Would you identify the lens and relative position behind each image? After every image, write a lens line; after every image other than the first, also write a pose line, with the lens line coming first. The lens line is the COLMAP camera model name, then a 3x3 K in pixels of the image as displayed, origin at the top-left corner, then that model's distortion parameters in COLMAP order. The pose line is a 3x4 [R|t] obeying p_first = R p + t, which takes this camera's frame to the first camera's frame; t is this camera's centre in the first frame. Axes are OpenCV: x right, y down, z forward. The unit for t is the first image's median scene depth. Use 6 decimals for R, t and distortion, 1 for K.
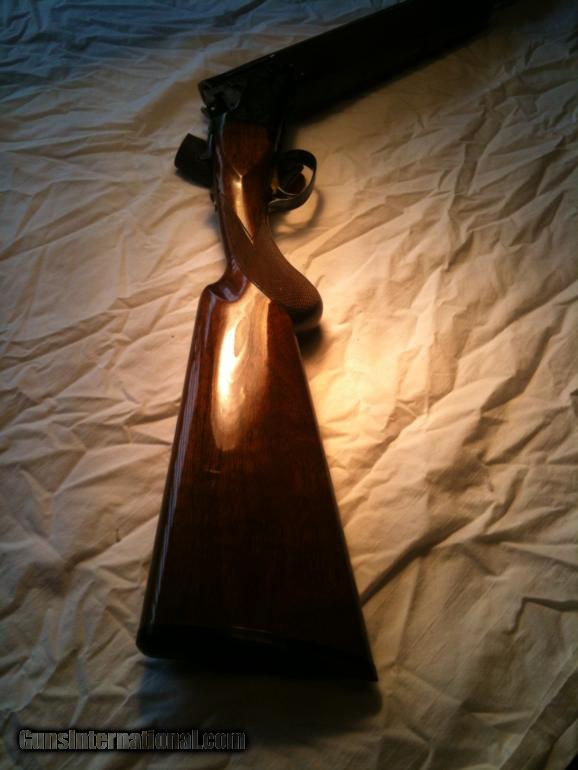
lens RADIAL K [[801.4, 0, 290.4], [0, 801.4, 401.0], [0, 0, 1]] dist [0.130025, -0.374079]
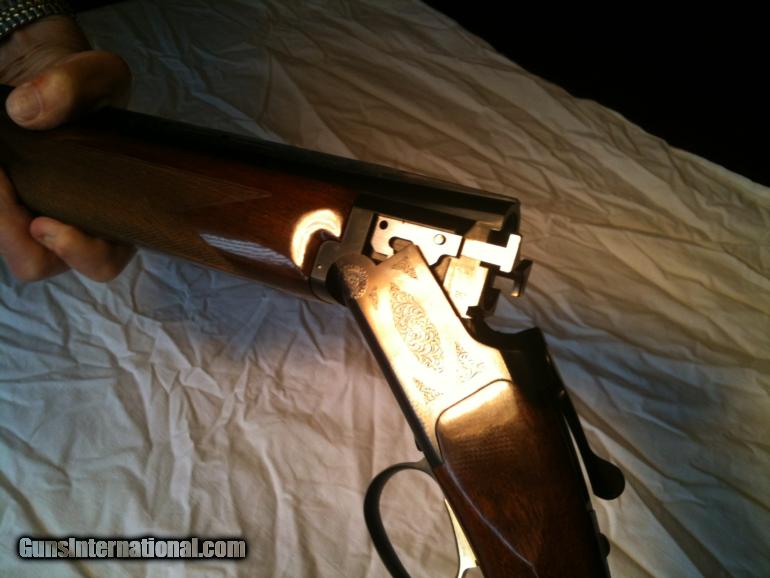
lens RADIAL K [[801.4, 0, 385.0], [0, 801.4, 289.0], [0, 0, 1]] dist [0.130025, -0.374079]
pose [[-0.048751, -0.741913, 0.668721, -0.419384], [0.757504, 0.408916, 0.508895, -1.003074], [-0.651007, 0.531369, 0.542067, 0.684403]]
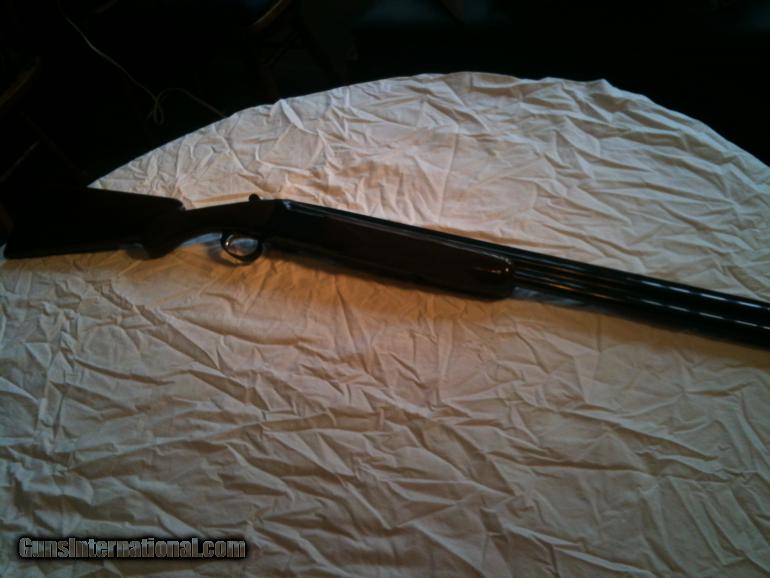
lens RADIAL K [[774.4, 0, 385.0], [0, 774.4, 289.0], [0, 0, 1]] dist [0.104478, -0.006253]
pose [[0.284979, 0.626366, -0.725571, 1.203703], [-0.631410, 0.692194, 0.349556, -1.128495], [0.721185, 0.358516, 0.592755, 0.367628]]
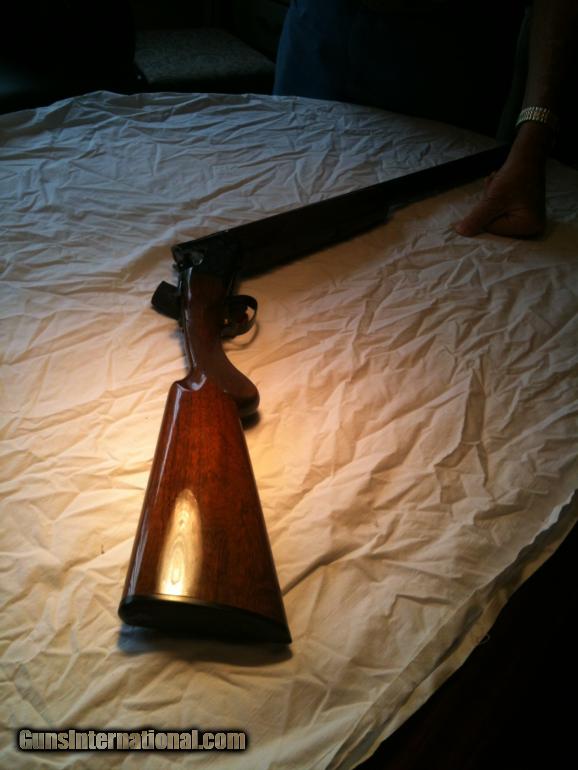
lens RADIAL K [[801.4, 0, 290.4], [0, 801.4, 401.0], [0, 0, 1]] dist [0.130025, -0.374079]
pose [[0.996035, 0.038541, 0.080181, -0.016410], [-0.020218, 0.975768, -0.217874, 0.180503], [-0.086635, 0.215389, 0.972678, -0.333958]]
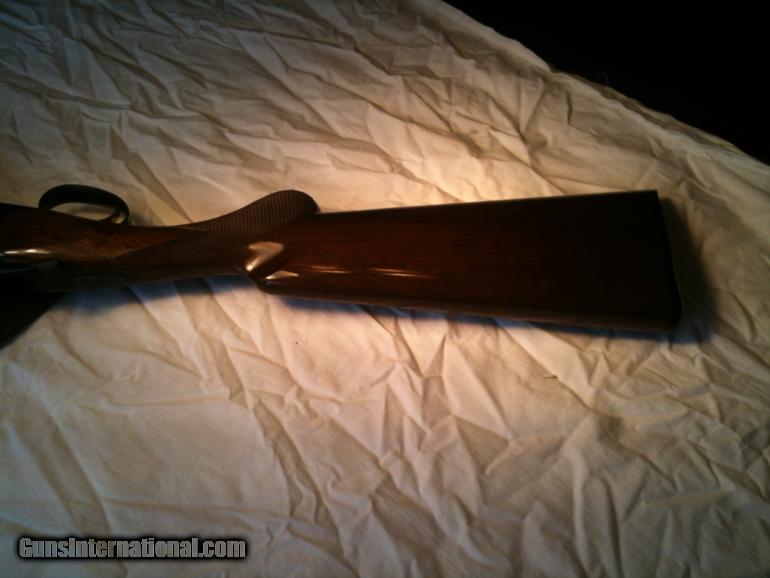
lens RADIAL K [[801.4, 0, 385.0], [0, 801.4, 289.0], [0, 0, 1]] dist [0.130025, -0.374079]
pose [[0.010085, -0.766958, 0.641618, -0.660710], [0.797294, 0.393428, 0.457751, -0.426413], [-0.603506, 0.506942, 0.615459, 0.384512]]
